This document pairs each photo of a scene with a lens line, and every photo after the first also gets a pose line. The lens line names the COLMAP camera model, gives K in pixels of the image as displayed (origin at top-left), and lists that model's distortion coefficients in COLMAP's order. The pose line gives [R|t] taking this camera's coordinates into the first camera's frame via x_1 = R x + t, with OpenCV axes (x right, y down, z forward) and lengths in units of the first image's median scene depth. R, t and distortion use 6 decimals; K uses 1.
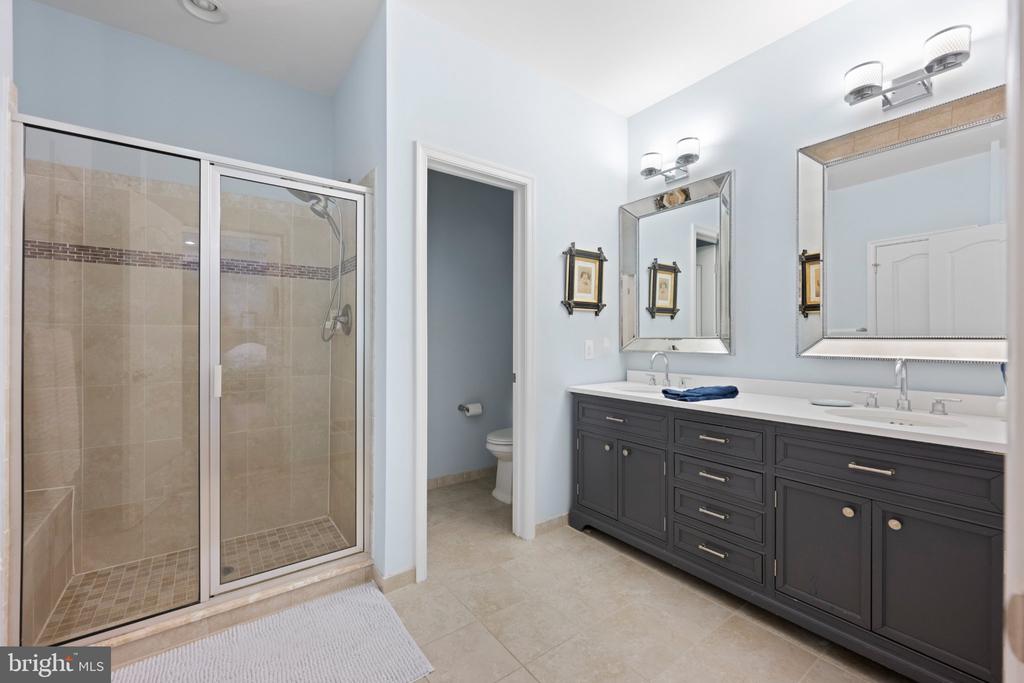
lens RADIAL K [[406.9, 0, 508.8], [0, 406.9, 339.5], [0, 0, 1]] dist [-0.002015, -0.000084]
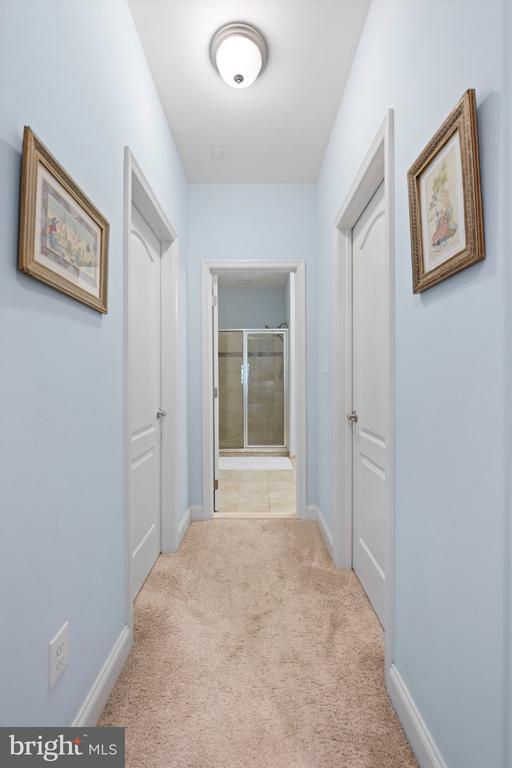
lens RADIAL K [[315.2, 0, 256.0], [0, 315.2, 384.0], [0, 0, 1]] dist [-0.000516, 0.000006]
pose [[0.800435, 0.006973, -0.599379, 0.930146], [0.004508, 0.999834, 0.017651, 0.000263], [0.599403, -0.016830, 0.800271, -1.082060]]
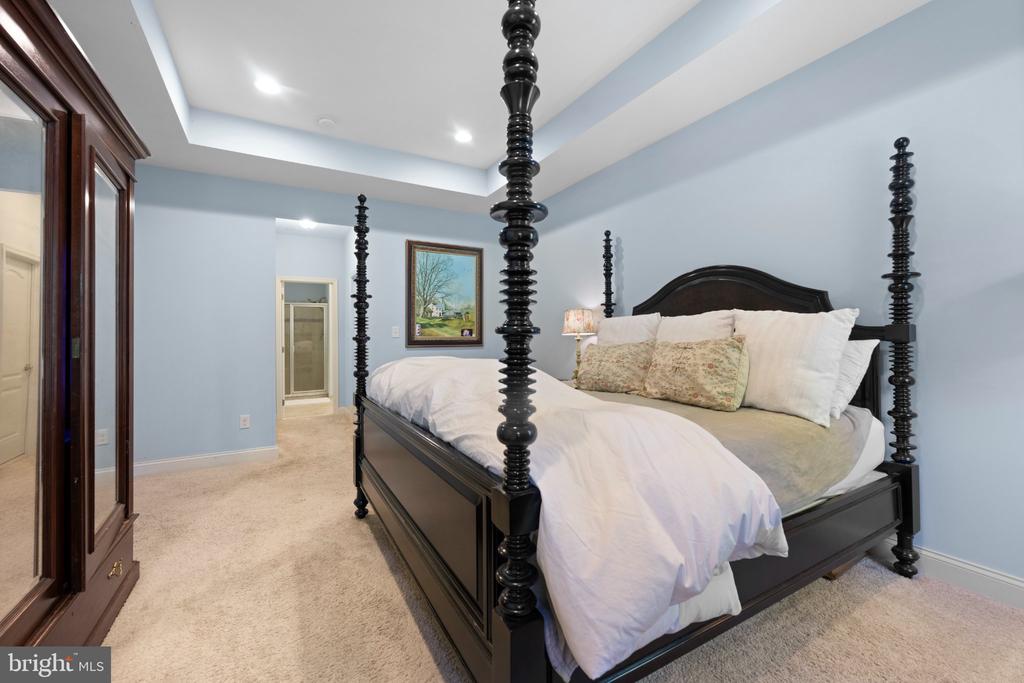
lens RADIAL K [[406.9, 0, 508.8], [0, 406.9, 339.5], [0, 0, 1]] dist [-0.002015, -0.000084]
pose [[0.993535, -0.003243, -0.113477, 2.049096], [0.004298, 0.999950, 0.009057, -0.031460], [0.113441, -0.009486, 0.993499, -3.011019]]
